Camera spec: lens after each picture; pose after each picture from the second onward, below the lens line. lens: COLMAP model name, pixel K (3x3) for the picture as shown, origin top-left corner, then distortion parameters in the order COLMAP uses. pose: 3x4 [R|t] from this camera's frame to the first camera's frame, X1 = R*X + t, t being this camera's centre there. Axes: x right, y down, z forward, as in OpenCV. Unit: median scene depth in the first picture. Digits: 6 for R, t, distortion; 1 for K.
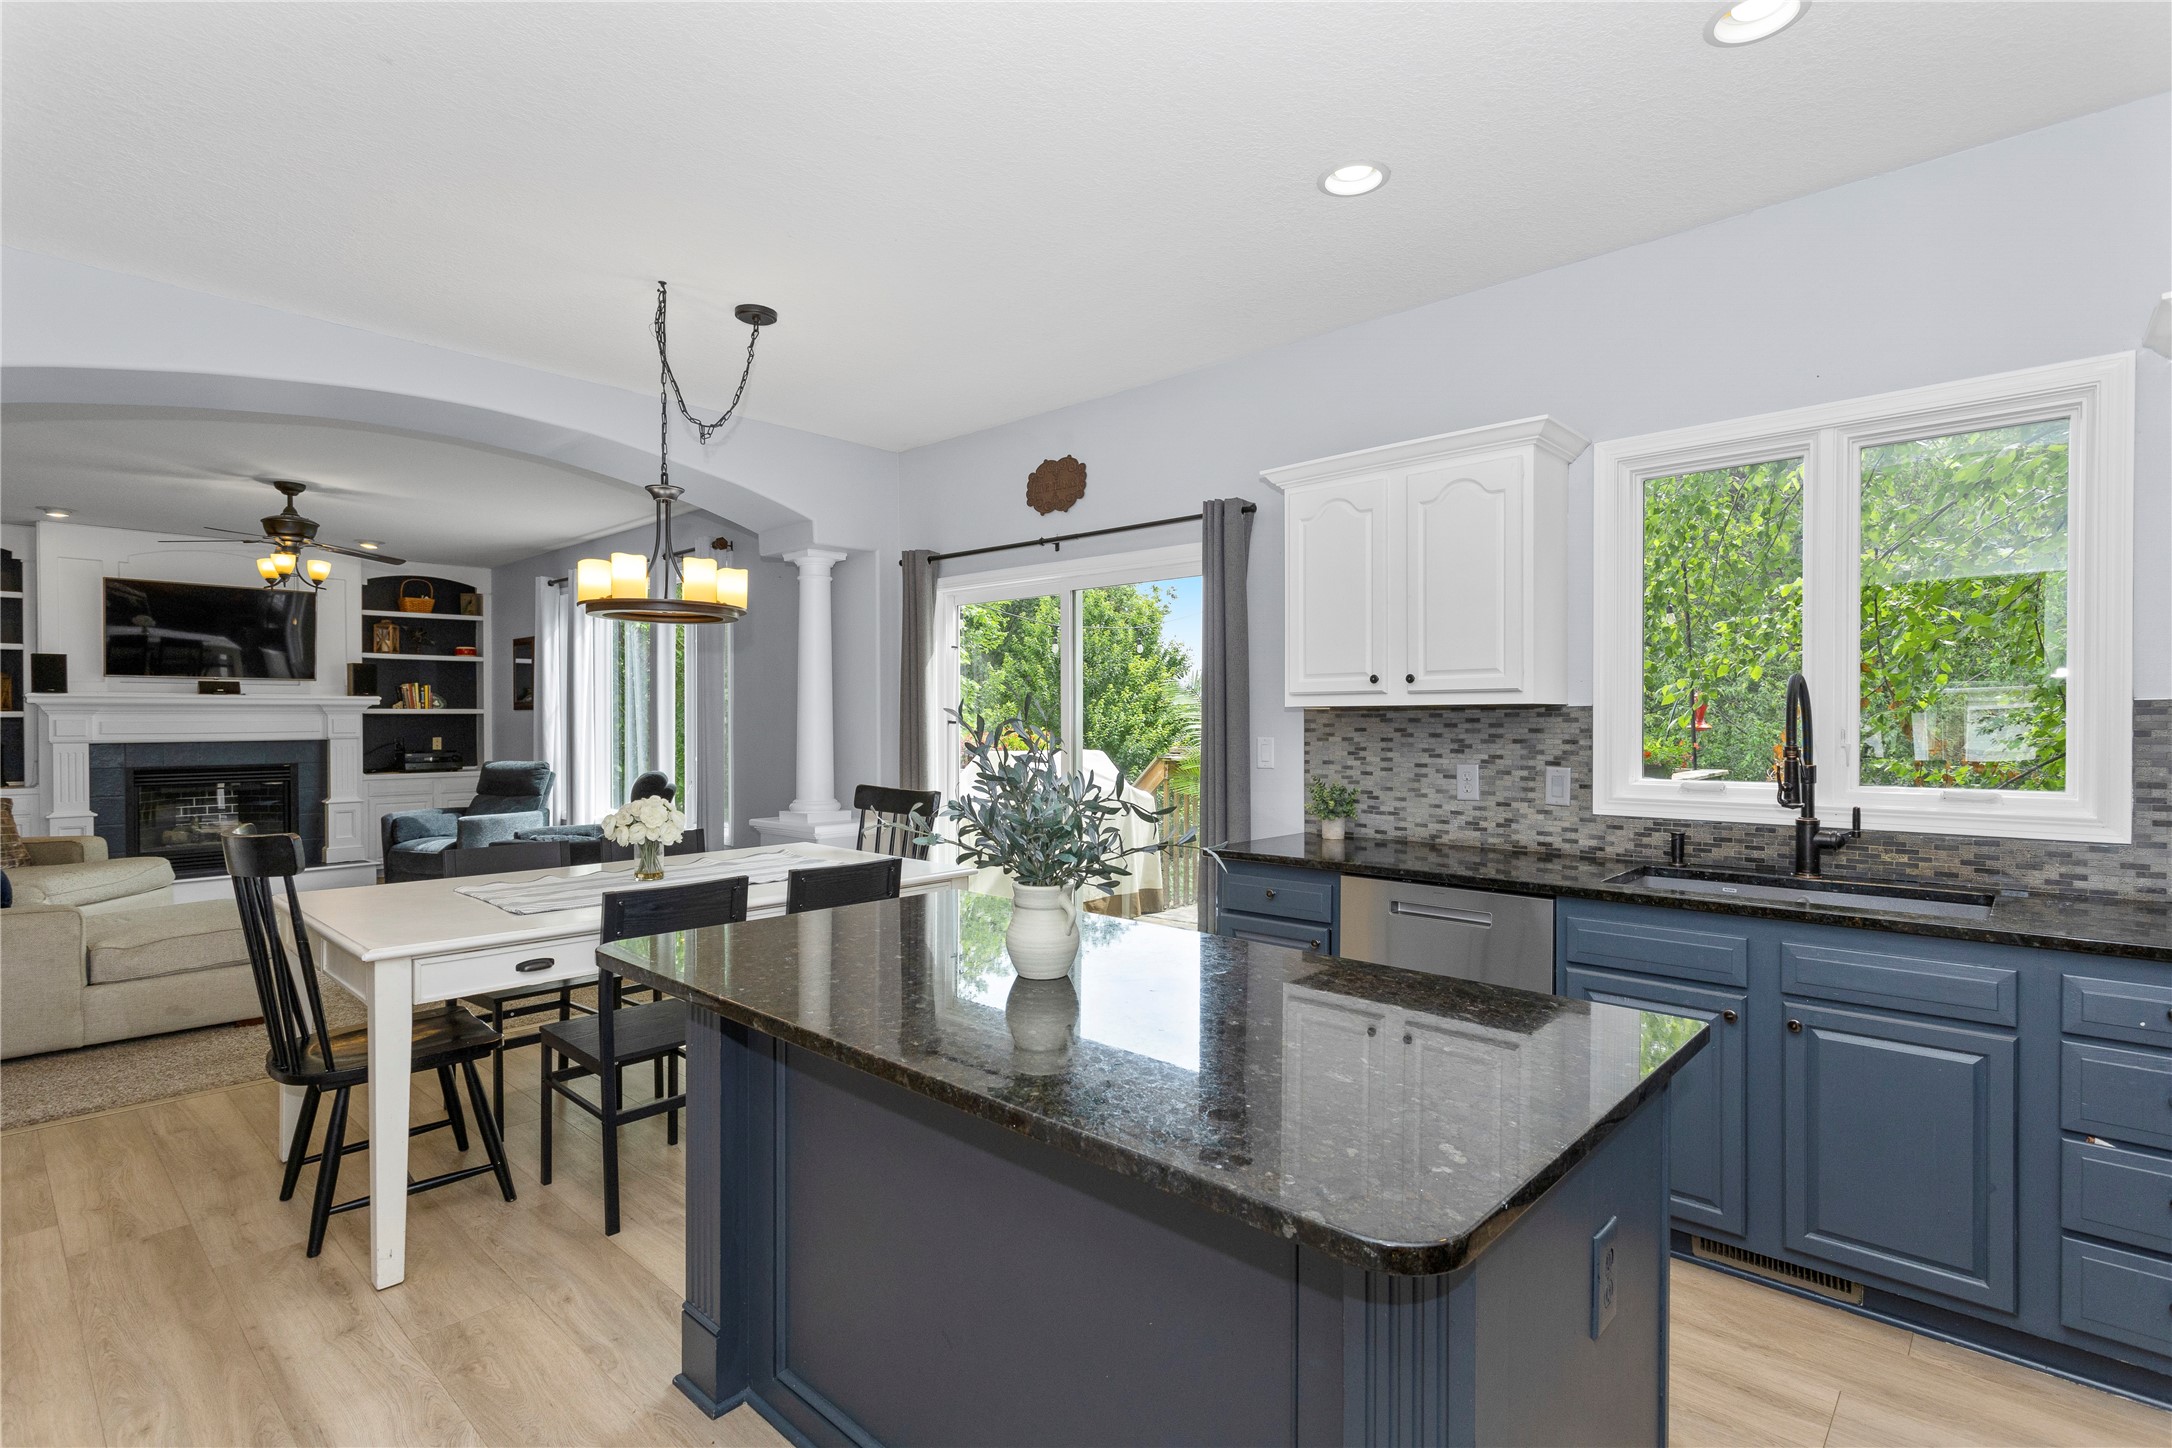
lens RADIAL K [[1053.1, 0, 1087.9], [0, 1053.1, 728.5], [0, 0, 1]] dist [0.006406, -0.000233]
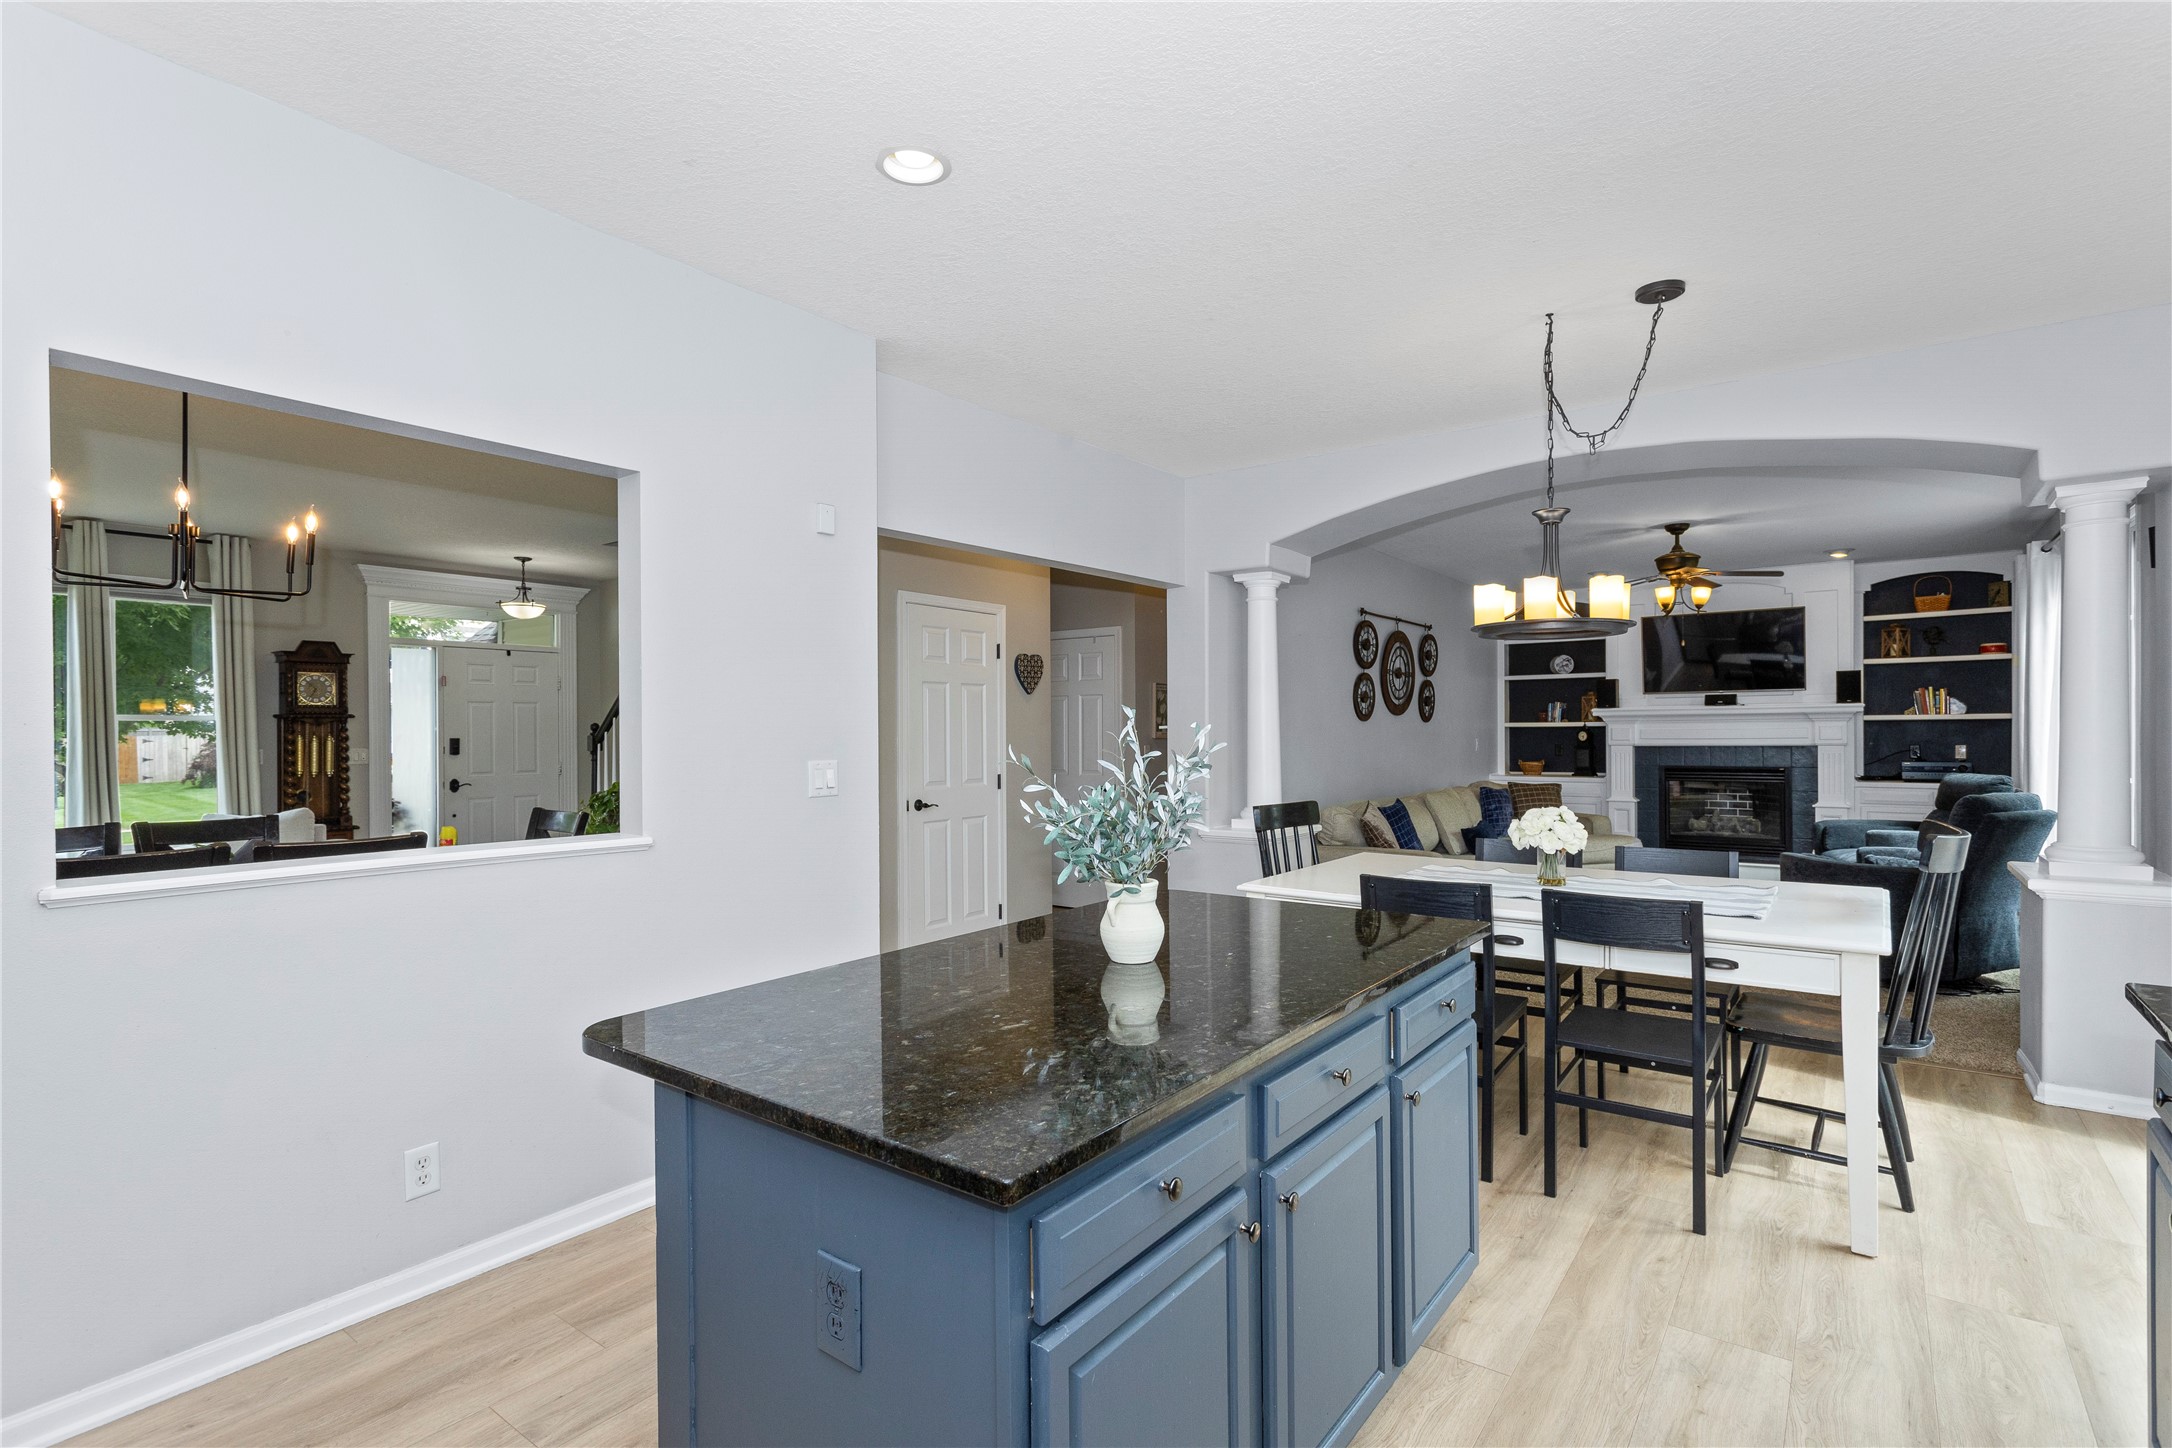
lens RADIAL K [[1053.1, 0, 1103.4], [0, 1053.1, 735.9], [0, 0, 1]] dist [0.006406, -0.000233]
pose [[0.109907, 0.005571, -0.993926, 0.563660], [-0.001555, 0.999984, 0.005433, -0.008573], [0.993941, 0.000948, 0.109914, 0.424335]]
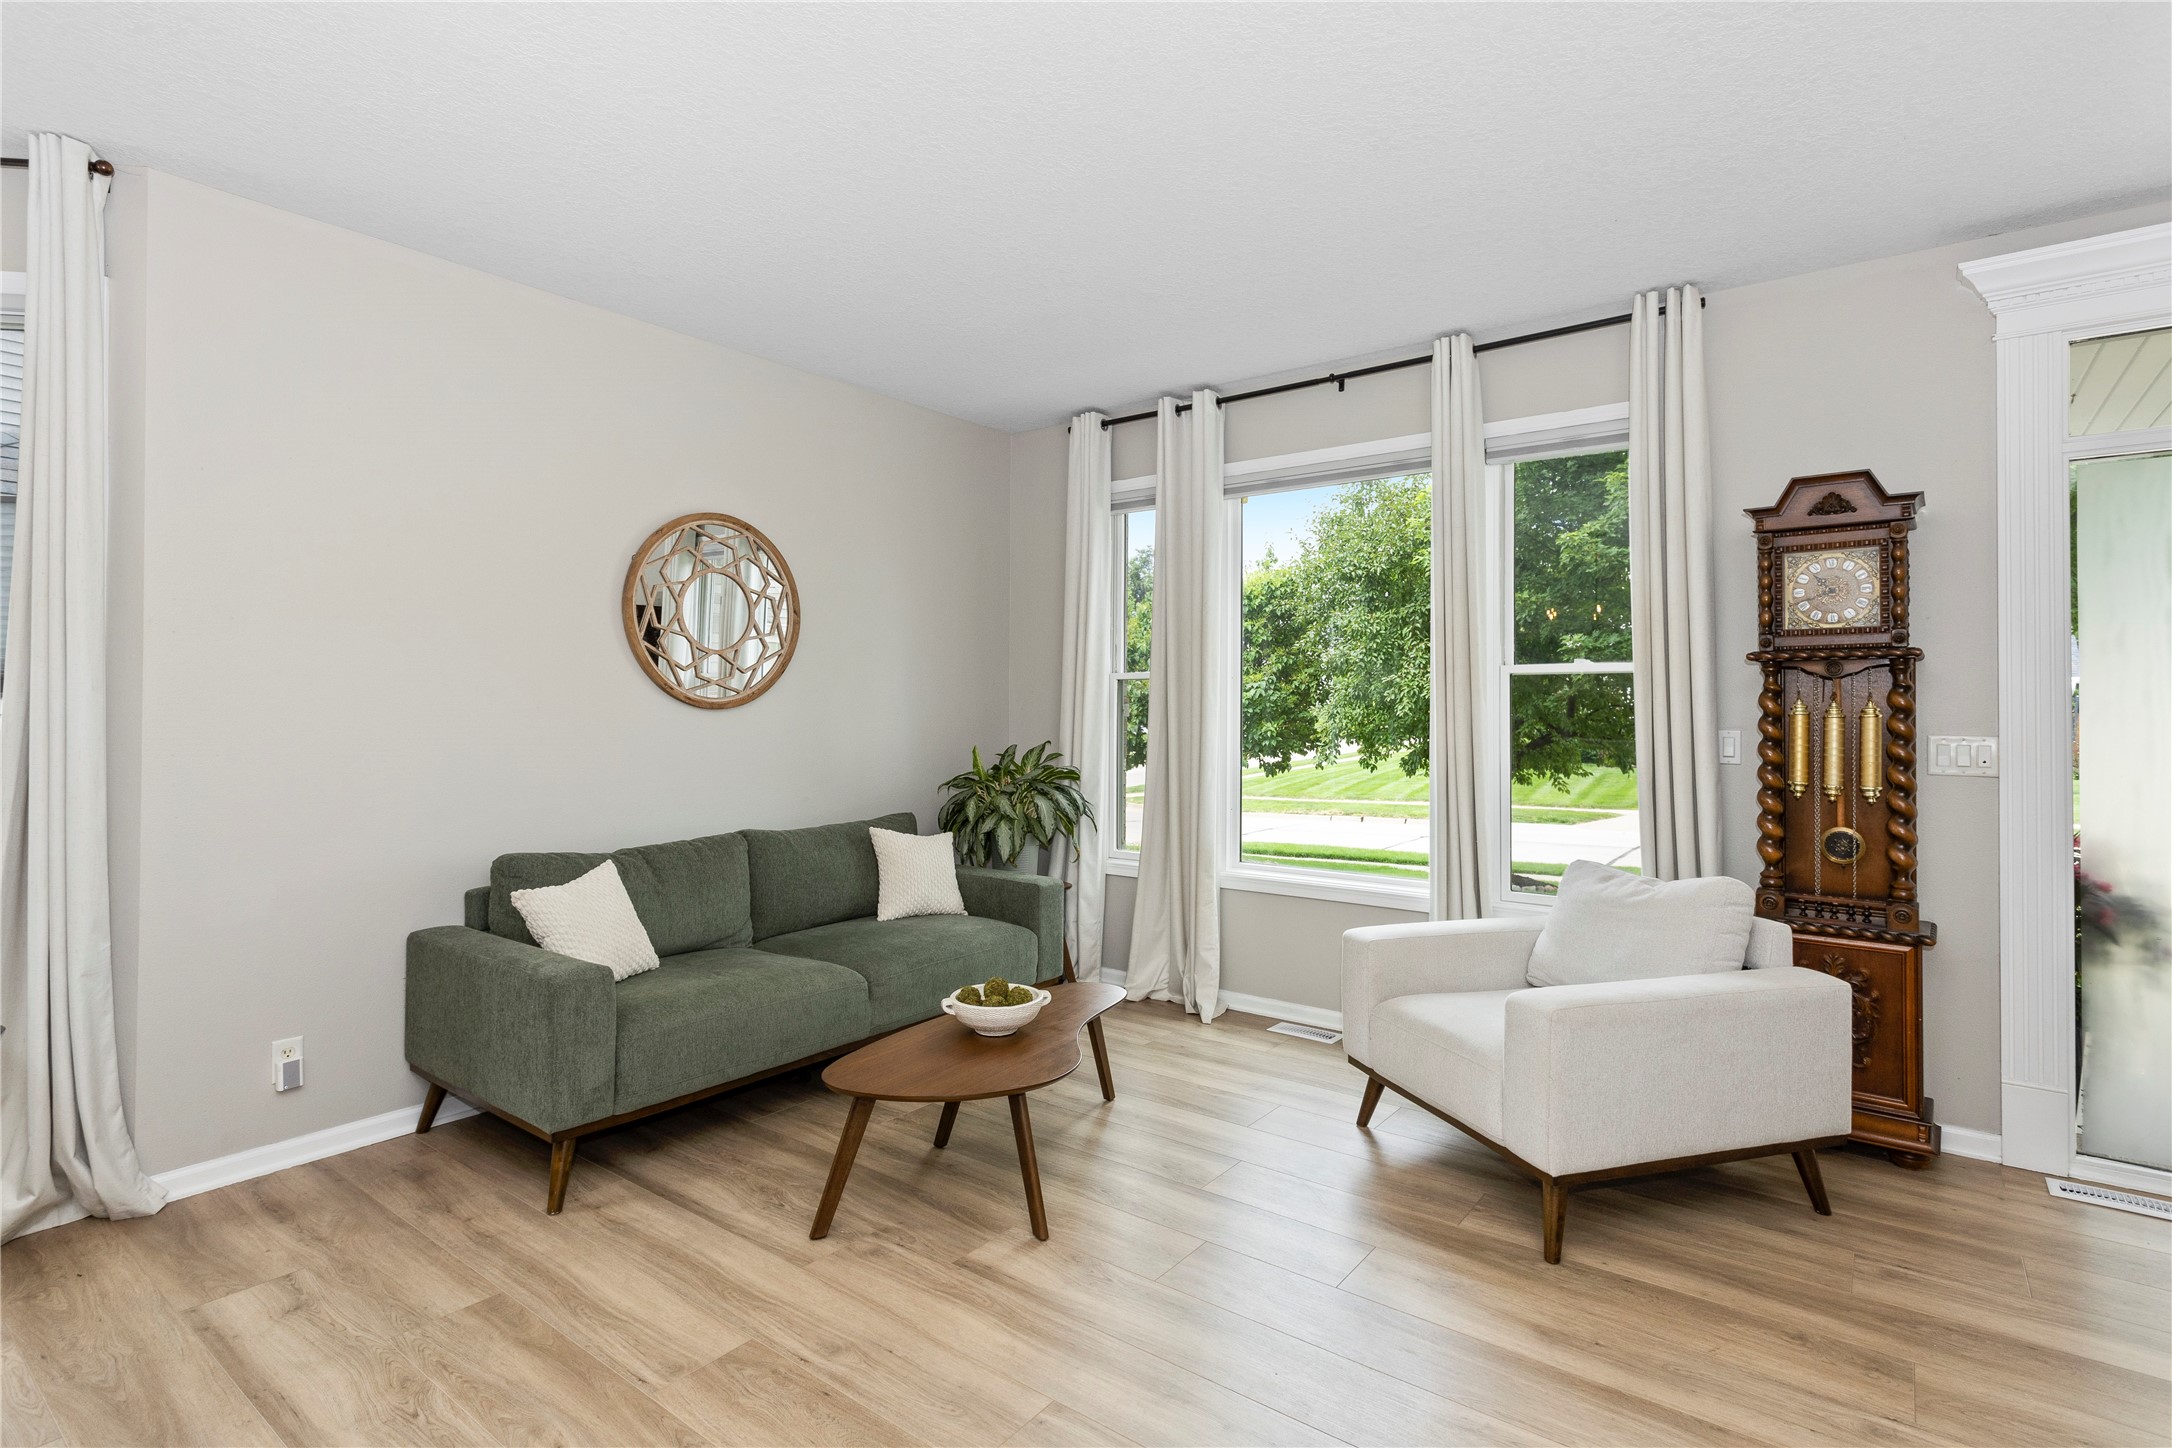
lens RADIAL K [[1053.1, 0, 1094.9], [0, 1053.1, 706.5], [0, 0, 1]] dist [0.006406, -0.000233]
pose [[-0.995047, -0.001043, -0.099399, -0.957820], [-0.001392, 0.999993, 0.003442, 0.005973], [0.099395, 0.003563, -0.995042, -0.071411]]
